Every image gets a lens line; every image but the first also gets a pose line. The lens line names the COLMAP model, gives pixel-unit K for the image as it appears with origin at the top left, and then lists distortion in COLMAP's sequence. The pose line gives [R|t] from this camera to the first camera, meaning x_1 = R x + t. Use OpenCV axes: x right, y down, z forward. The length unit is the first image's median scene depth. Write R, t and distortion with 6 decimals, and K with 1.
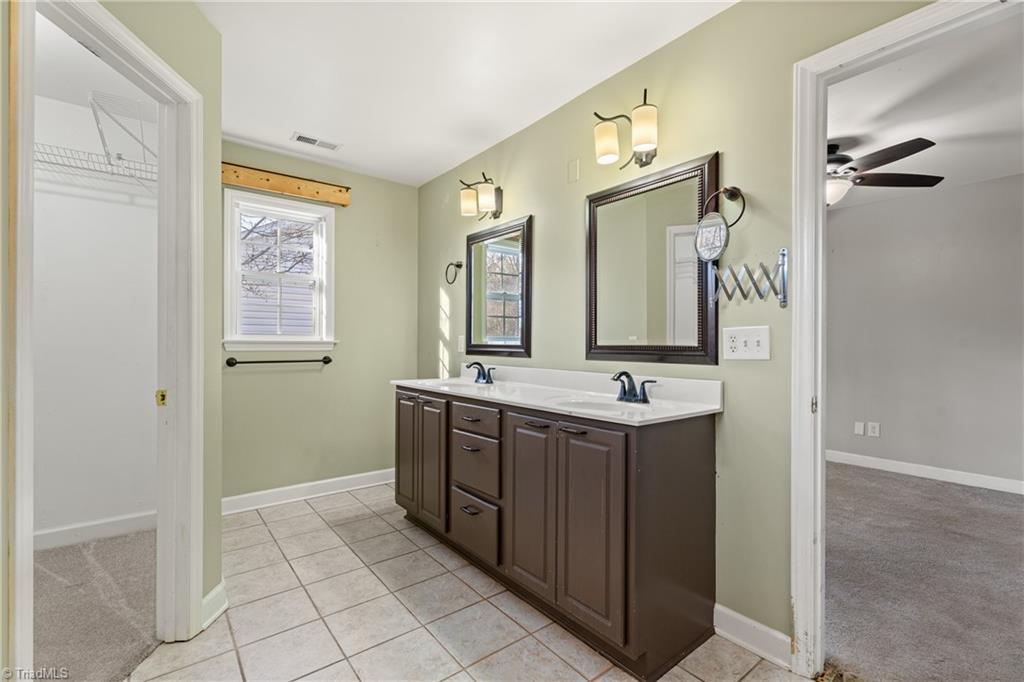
lens RADIAL K [[460.9, 0, 508.6], [0, 460.9, 344.0], [0, 0, 1]] dist [0.005630, 0.000709]
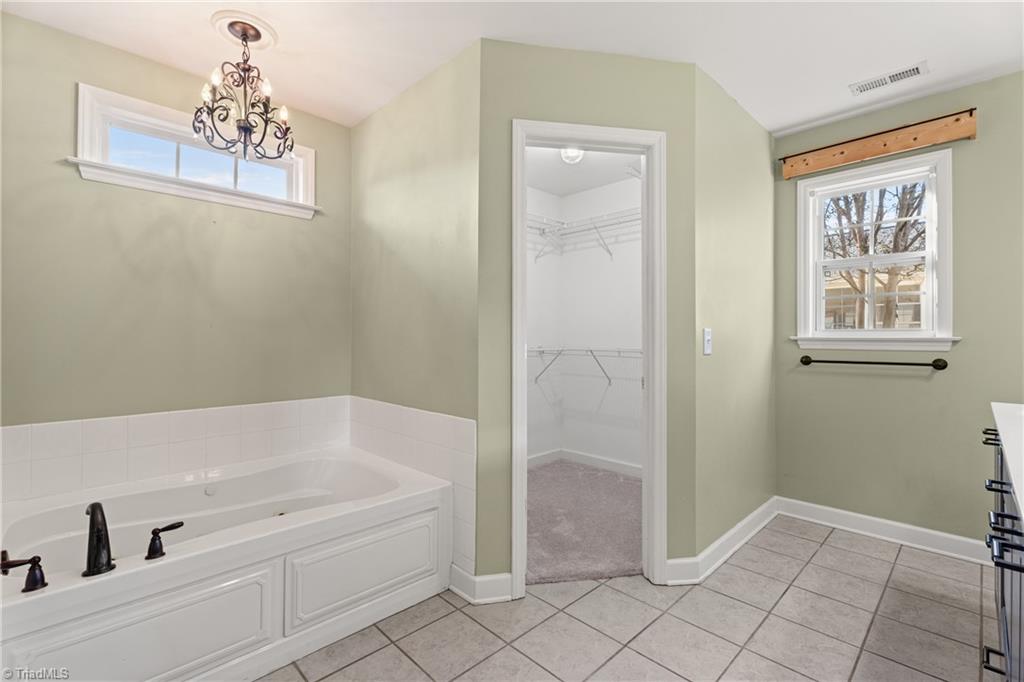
lens RADIAL K [[460.9, 0, 508.1], [0, 460.9, 336.4], [0, 0, 1]] dist [0.005630, 0.000709]
pose [[0.099046, -0.008505, -0.995047, 0.287665], [-0.004378, 0.999950, -0.008982, 0.001330], [0.995073, 0.005246, 0.099003, 0.296444]]
